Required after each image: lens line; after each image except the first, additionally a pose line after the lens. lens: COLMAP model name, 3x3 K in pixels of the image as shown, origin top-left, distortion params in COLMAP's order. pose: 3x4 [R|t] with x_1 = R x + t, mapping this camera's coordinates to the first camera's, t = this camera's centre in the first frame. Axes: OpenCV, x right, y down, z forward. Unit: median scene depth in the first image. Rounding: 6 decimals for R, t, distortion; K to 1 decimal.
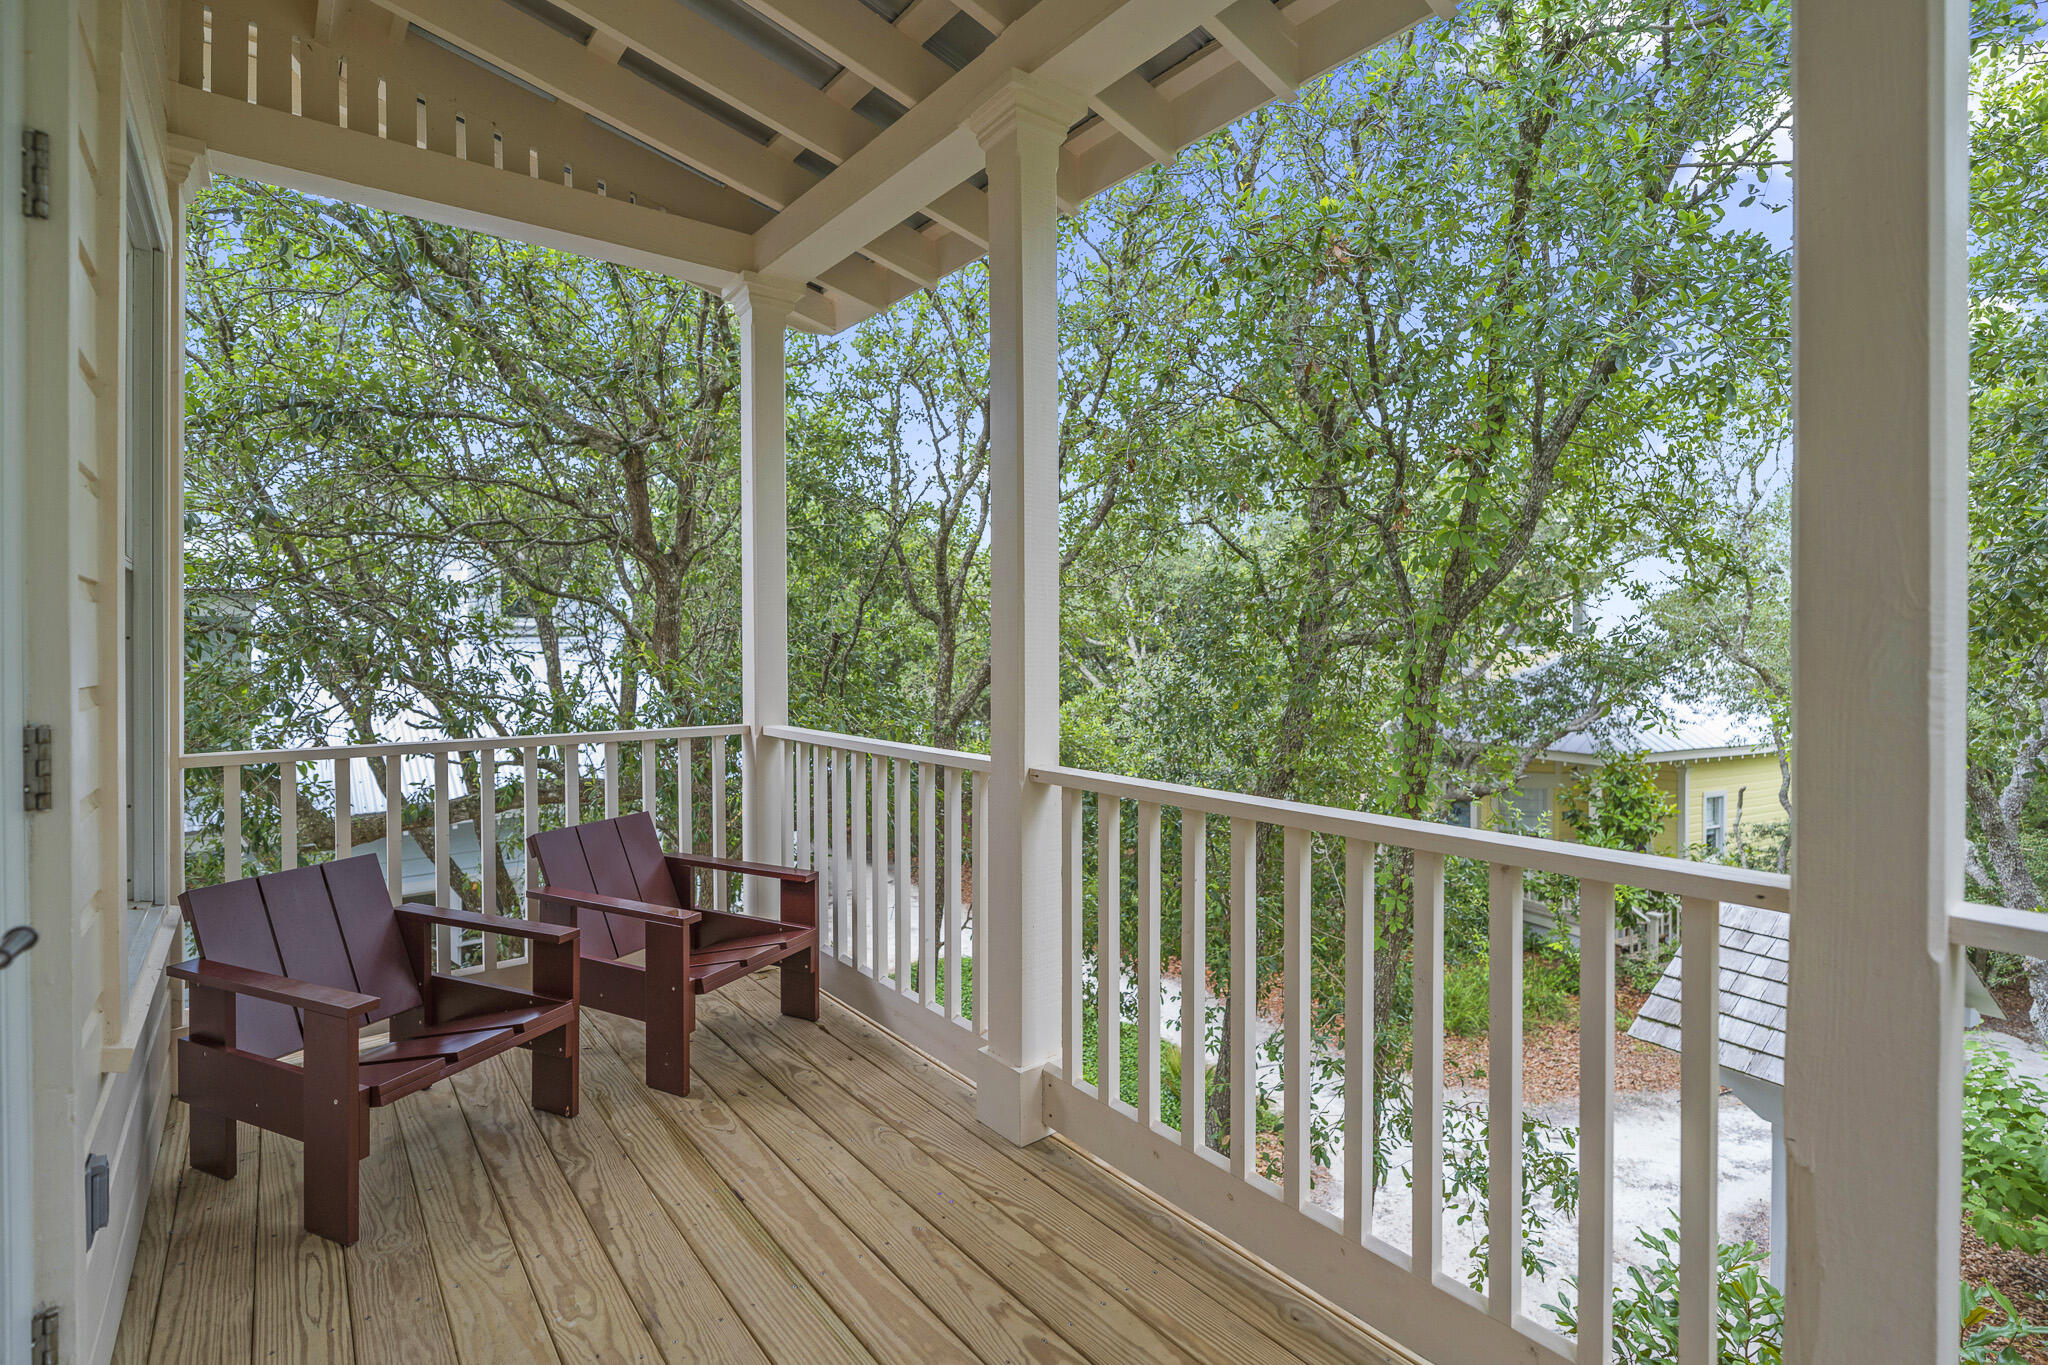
lens RADIAL K [[938.2, 0, 1024.7], [0, 938.2, 638.7], [0, 0, 1]] dist [-0.002439, 0.001499]
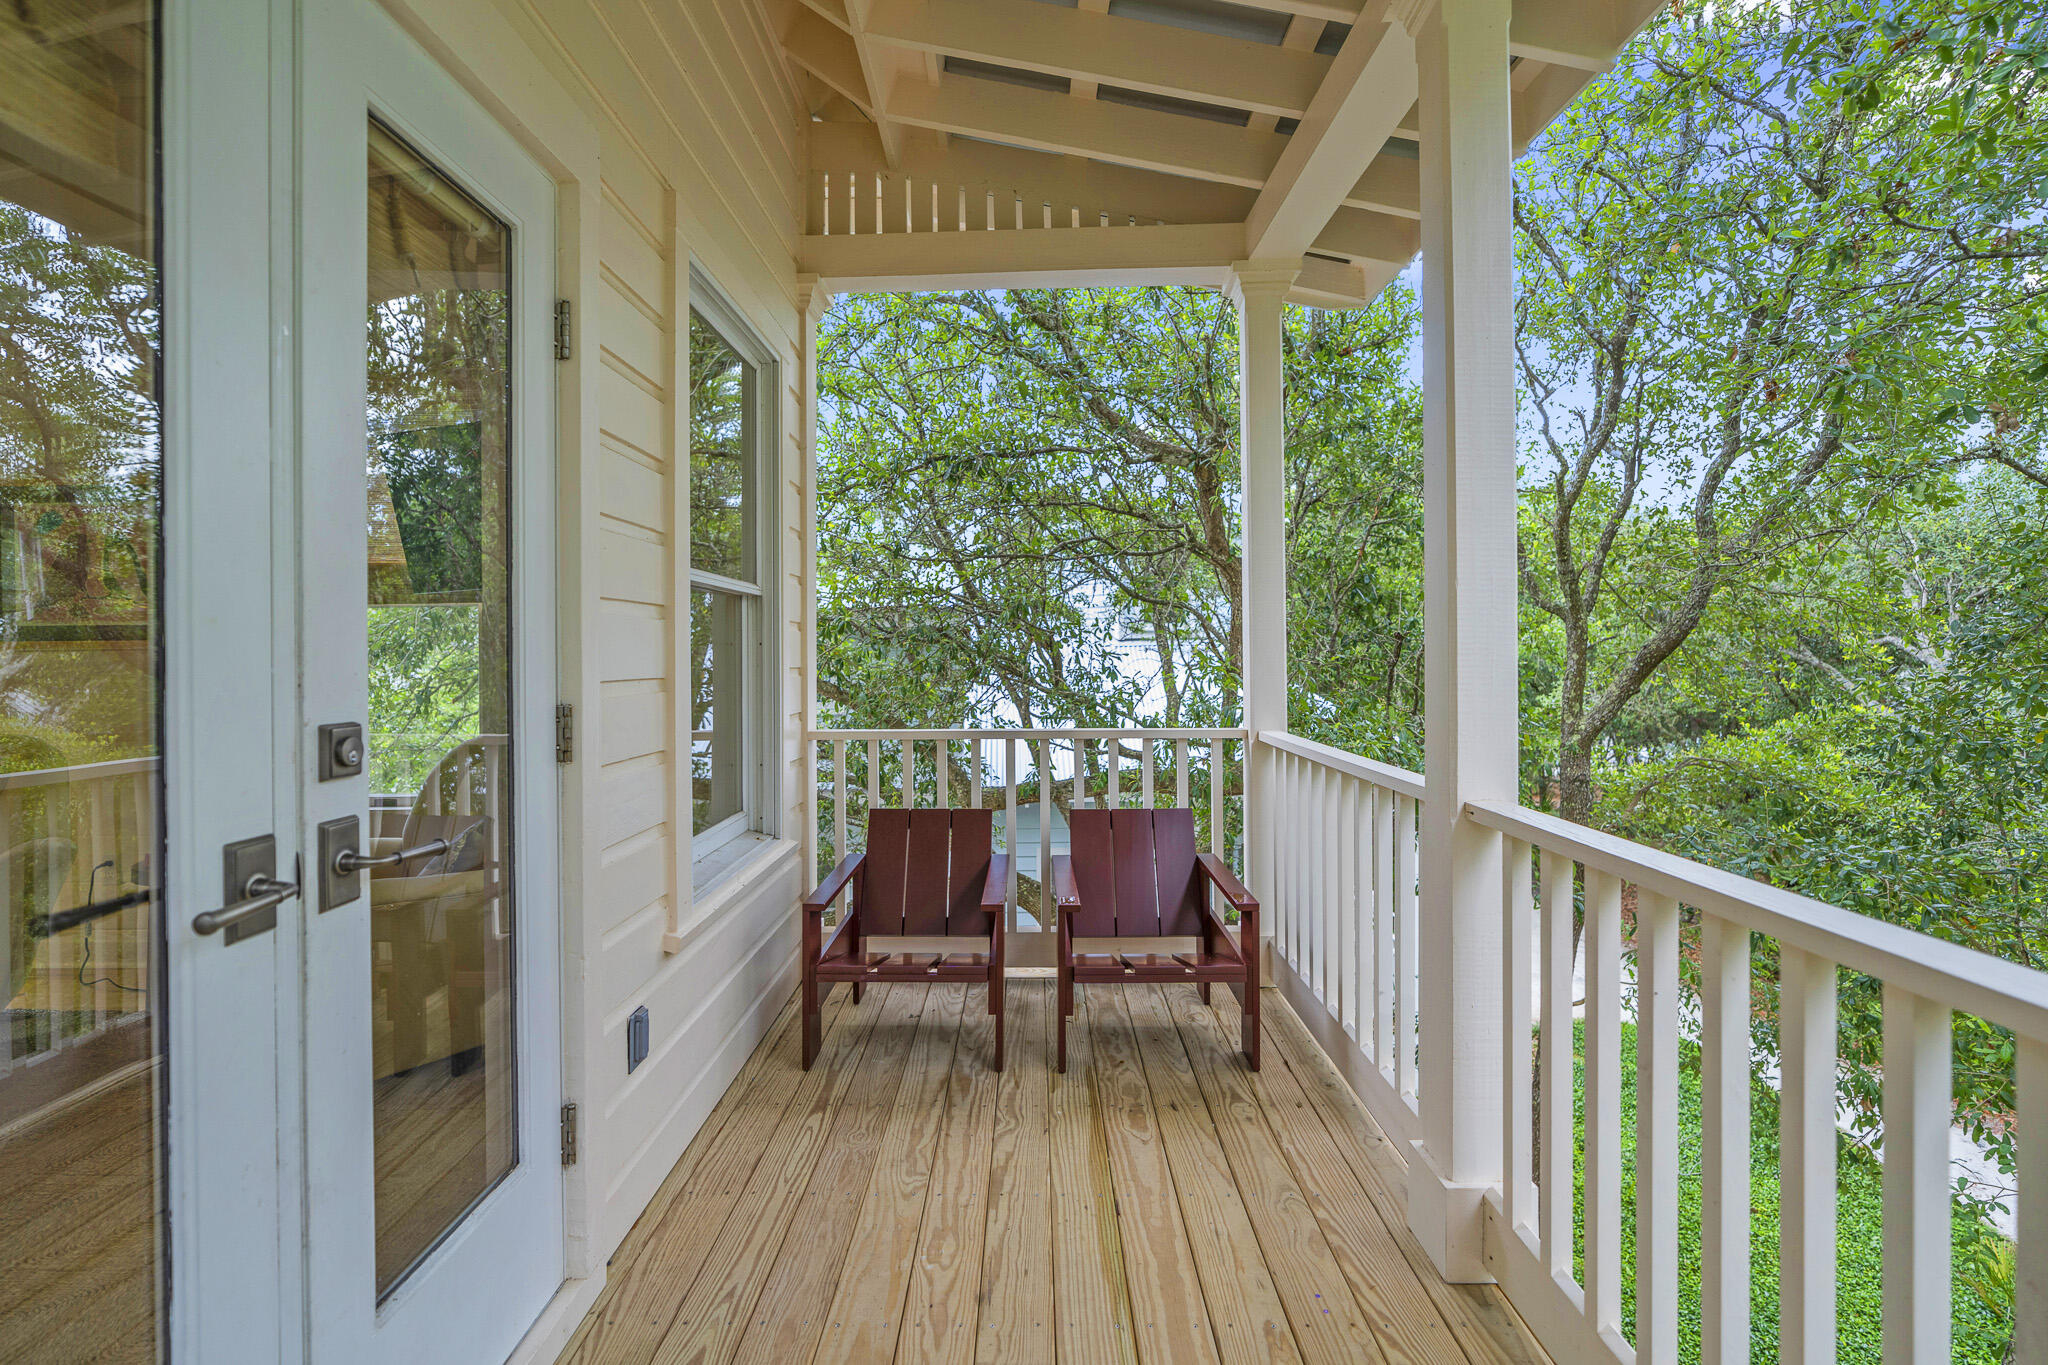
lens RADIAL K [[938.2, 0, 1024.7], [0, 938.2, 638.7], [0, 0, 1]] dist [-0.002439, 0.001499]
pose [[0.772801, -0.009176, -0.634582, 0.144421], [0.008762, 0.999954, -0.003789, 0.000282], [0.634588, -0.002632, 0.772846, 0.105702]]
